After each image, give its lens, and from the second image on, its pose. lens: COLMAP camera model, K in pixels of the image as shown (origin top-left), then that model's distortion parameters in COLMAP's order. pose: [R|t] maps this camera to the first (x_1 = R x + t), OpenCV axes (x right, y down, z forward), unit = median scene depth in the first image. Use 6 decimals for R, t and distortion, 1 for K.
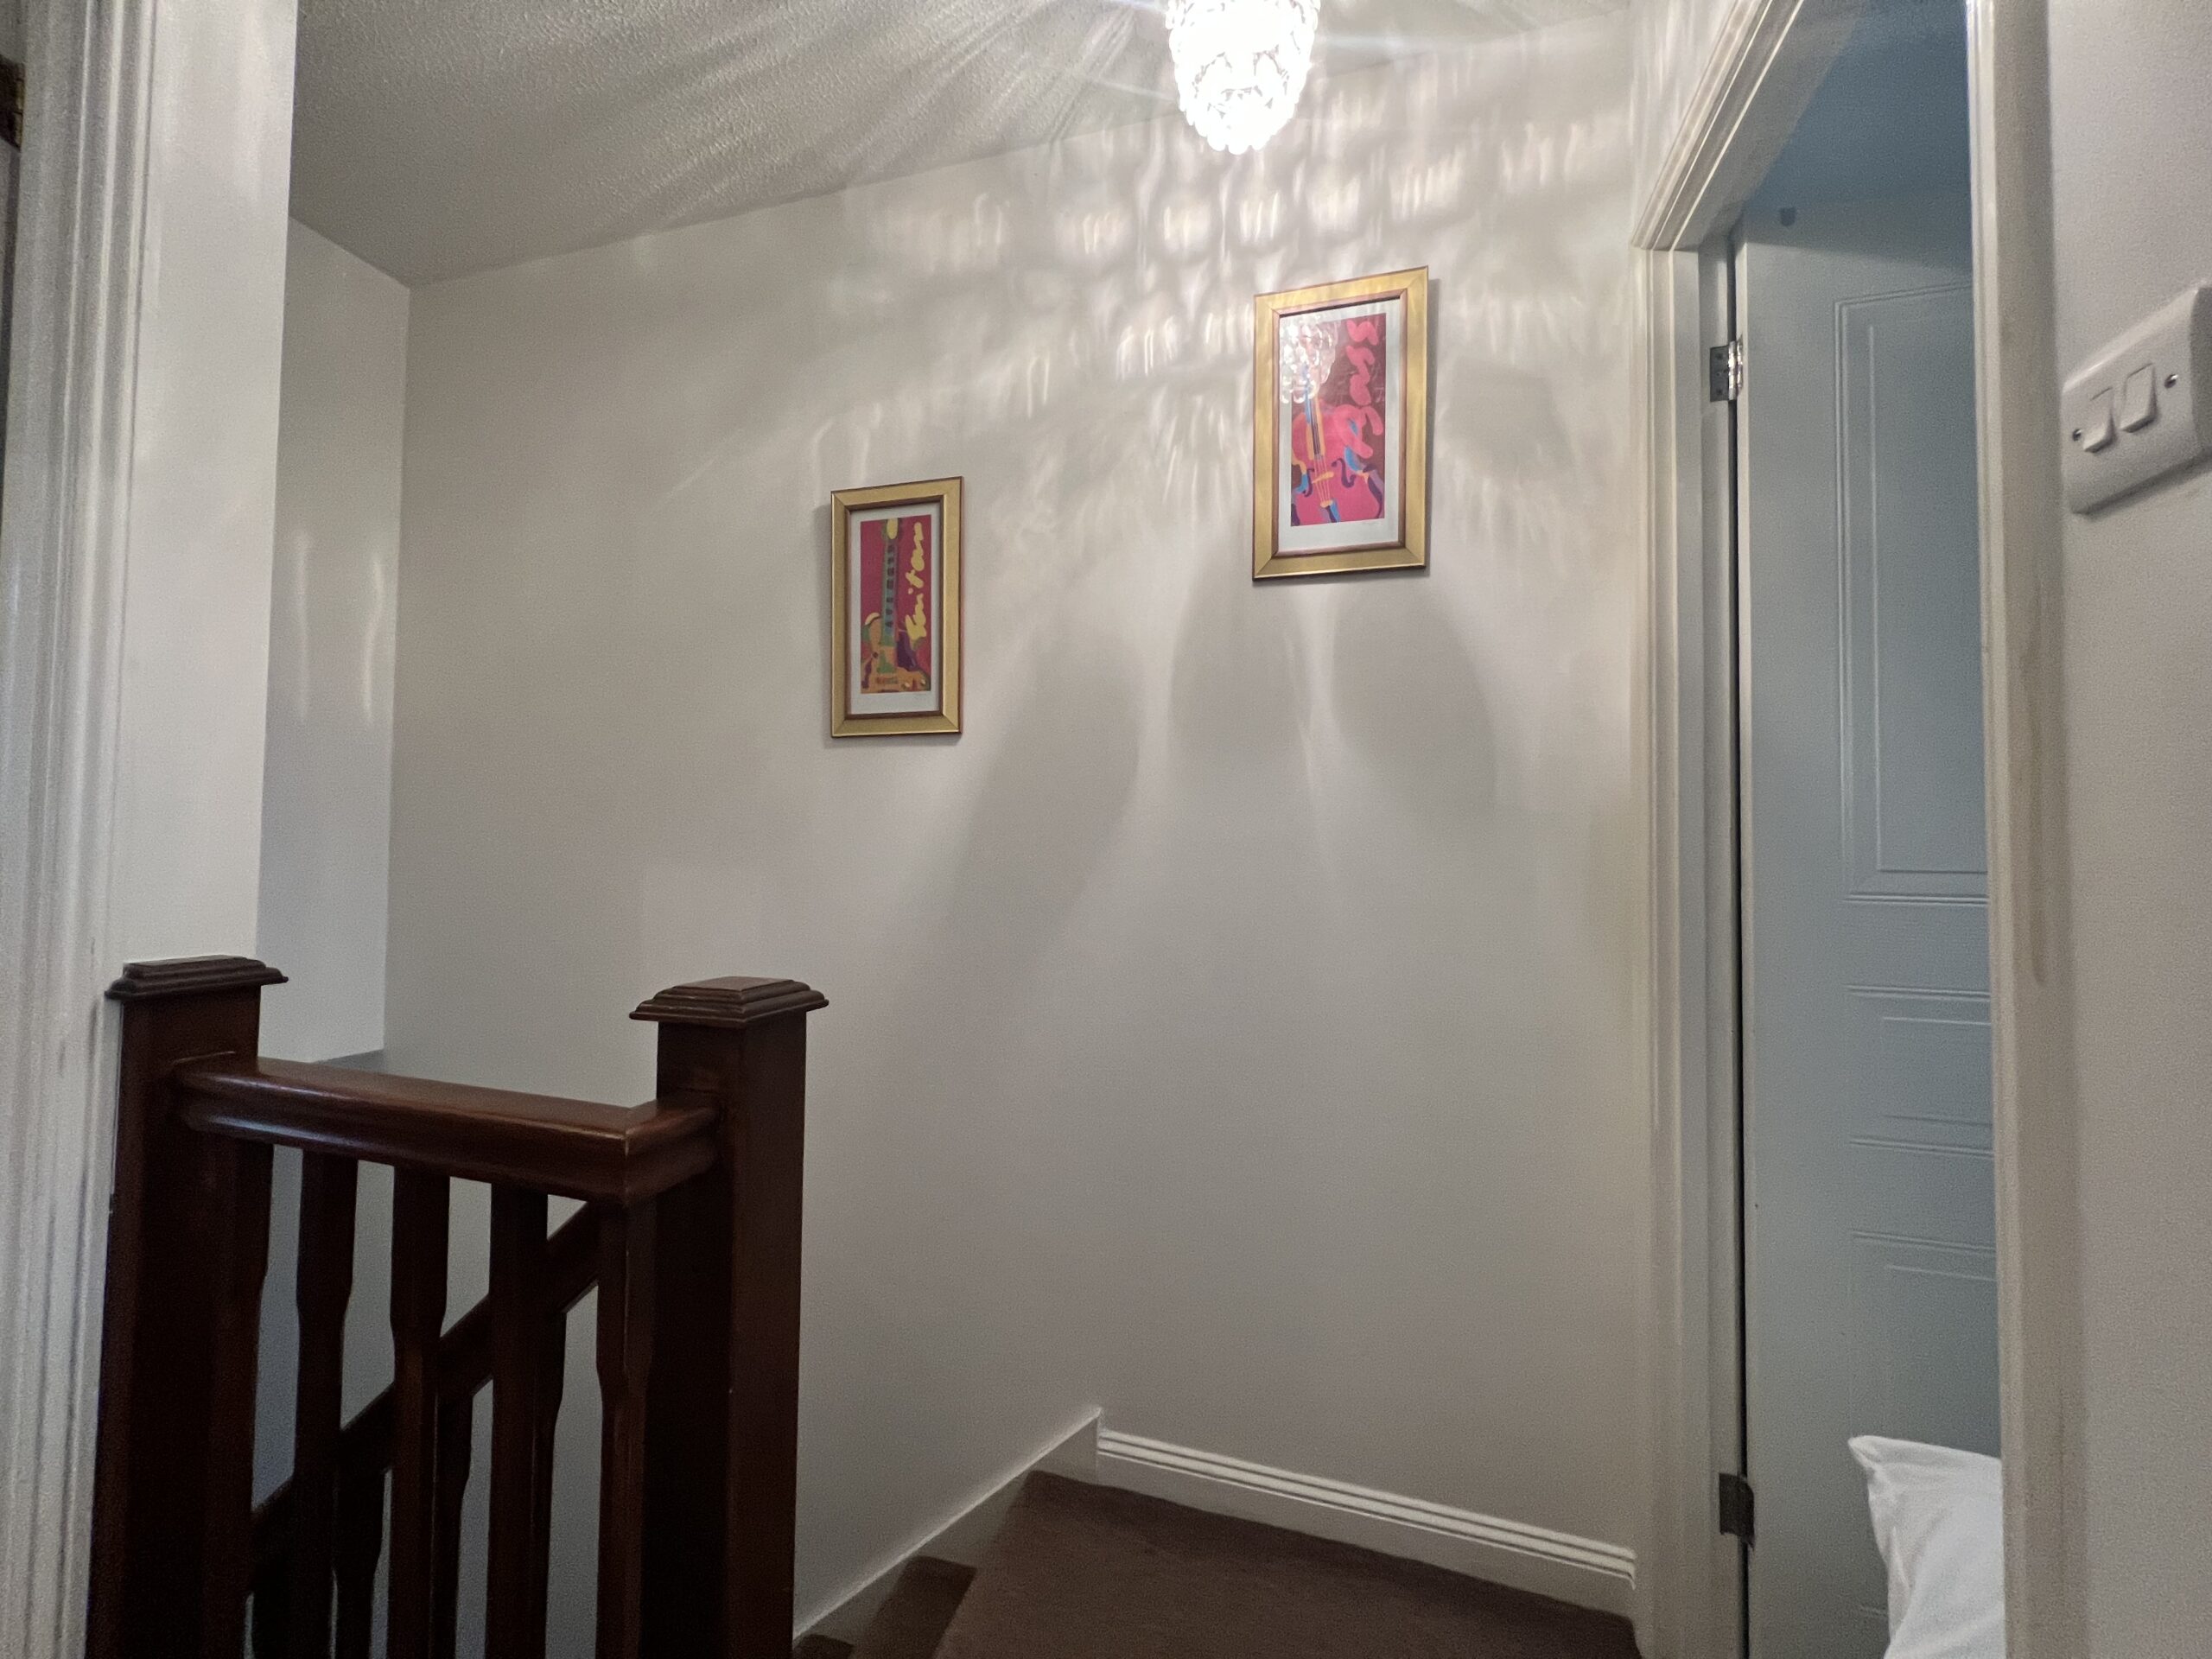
lens RADIAL K [[881.4, 0, 1102.7], [0, 881.4, 825.6], [0, 0, 1]] dist [-0.001044, 0.000270]
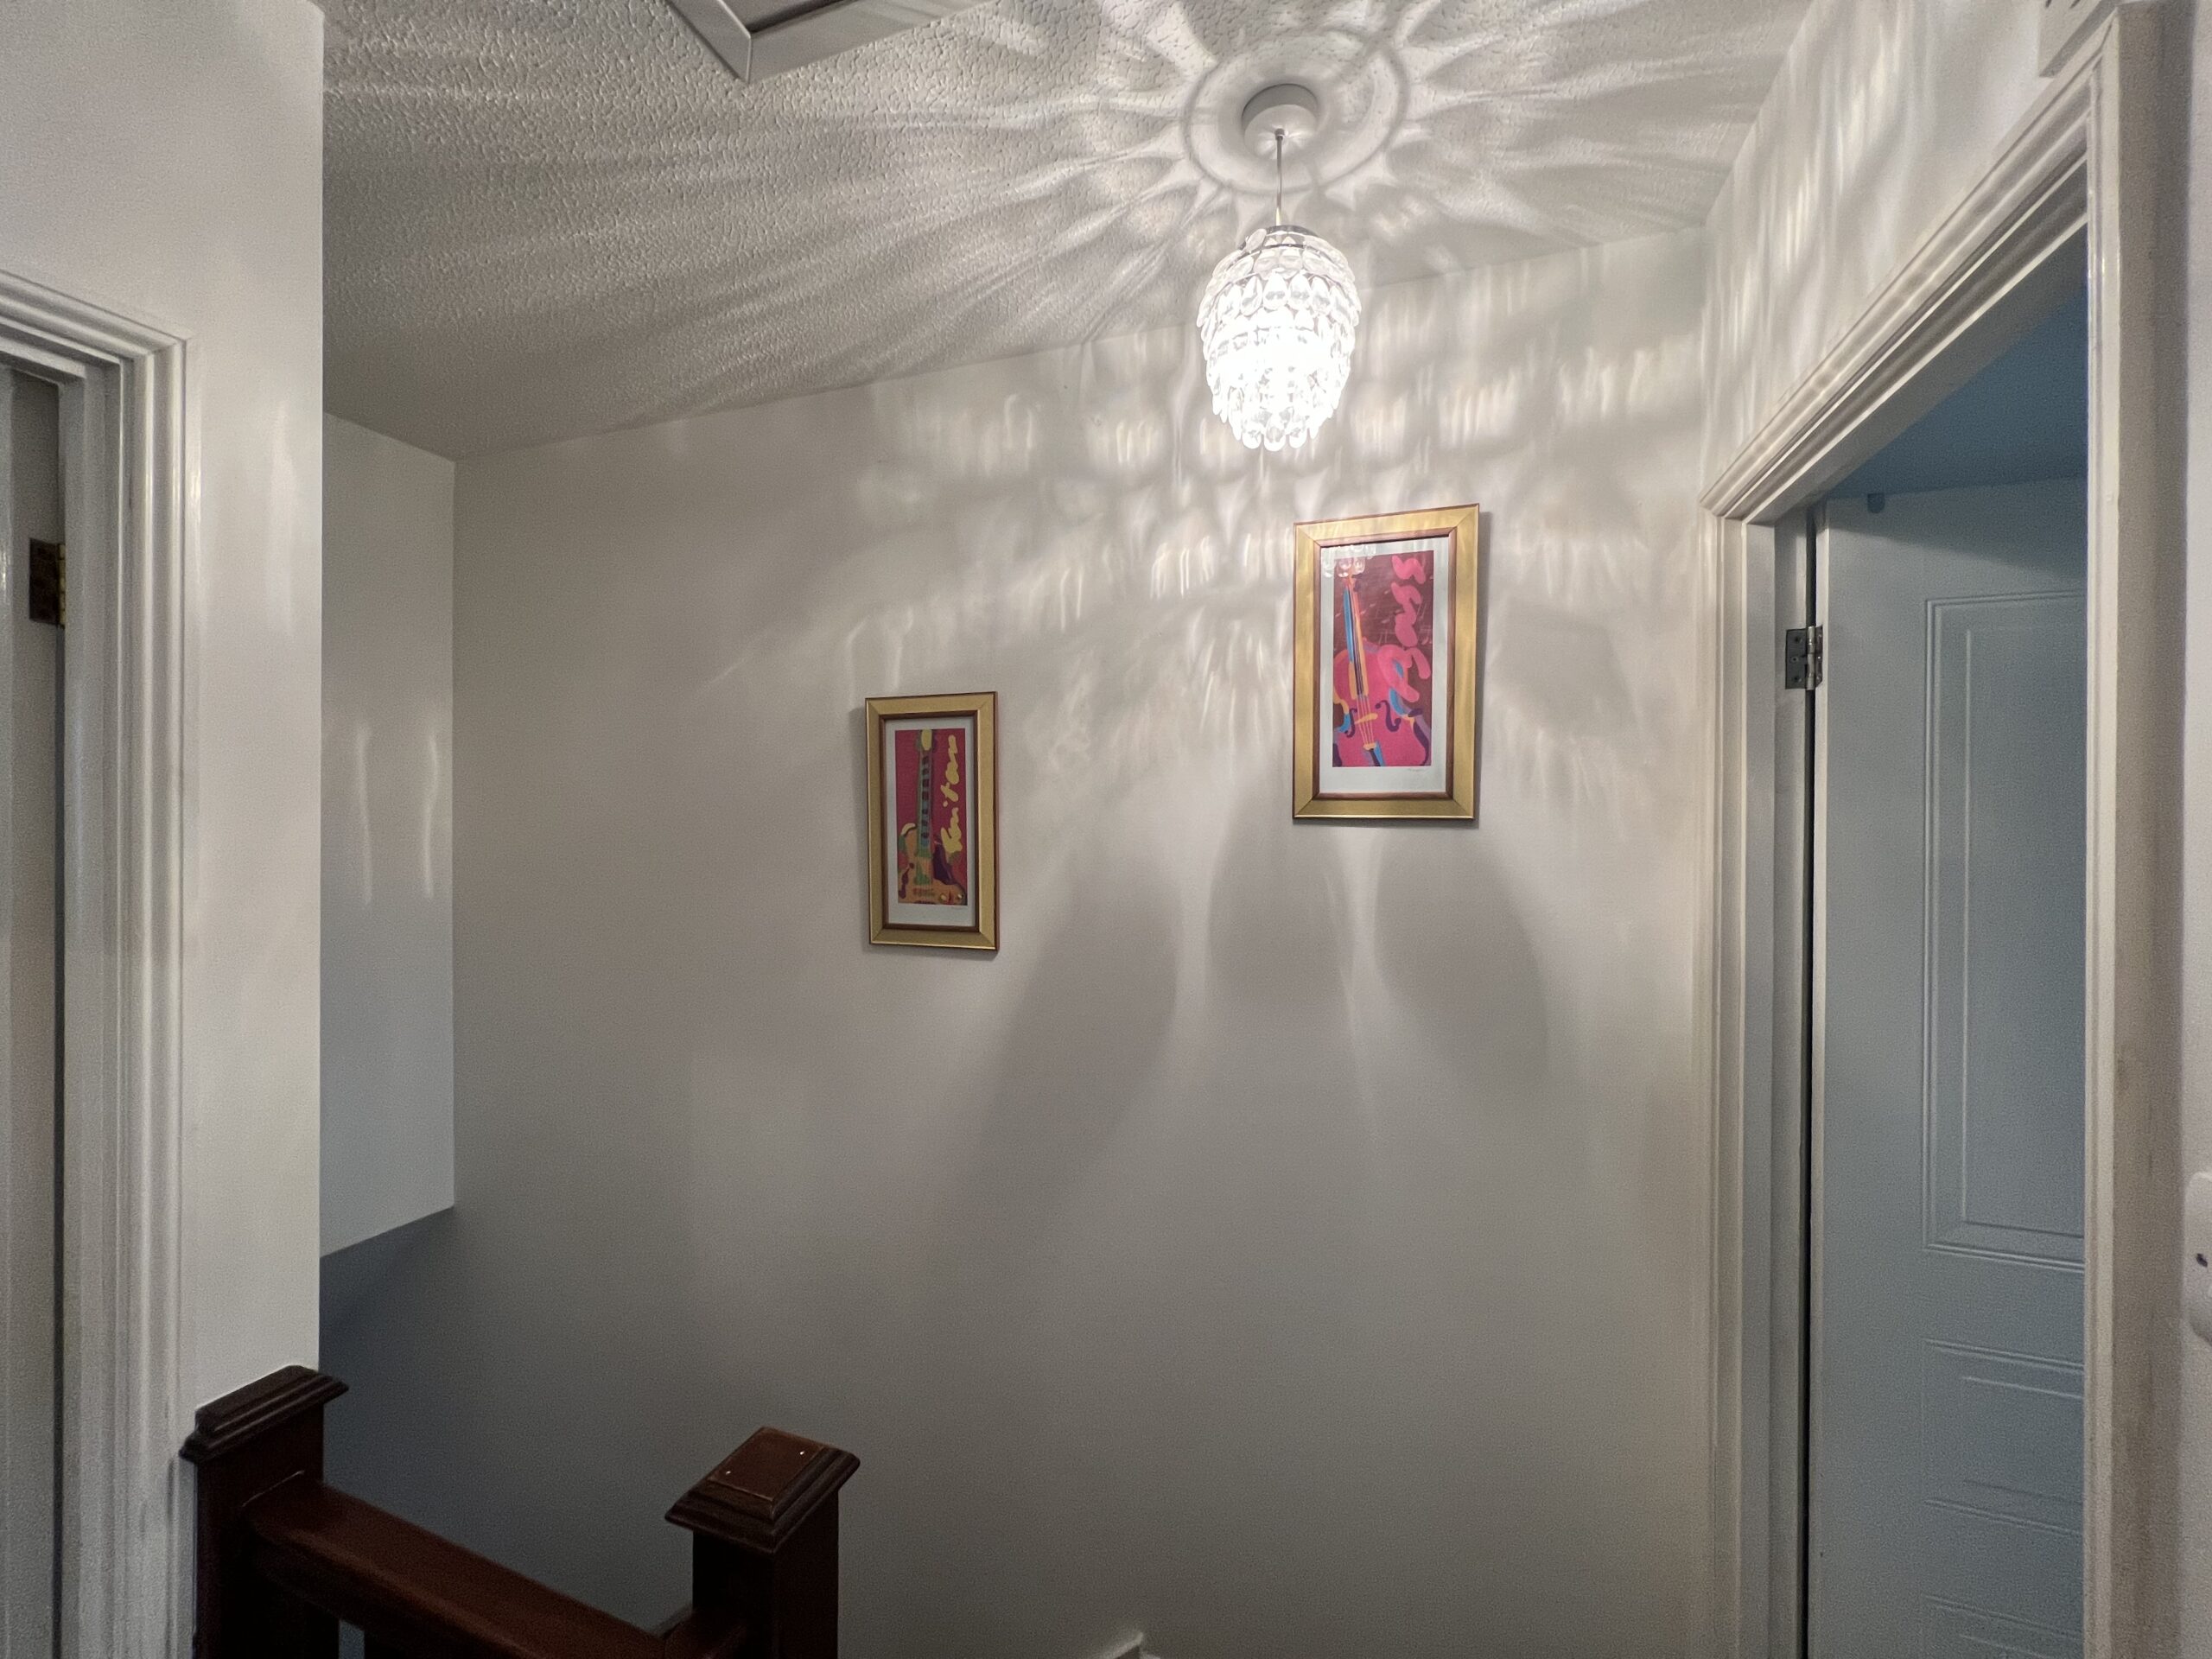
lens RADIAL K [[881.4, 0, 1103.7], [0, 881.4, 823.8], [0, 0, 1]] dist [-0.001044, 0.000270]
pose [[0.998570, -0.007553, -0.052931, 0.013354], [0.009359, 0.999379, 0.033960, -0.305734], [0.052642, -0.034407, 0.998021, 0.020328]]
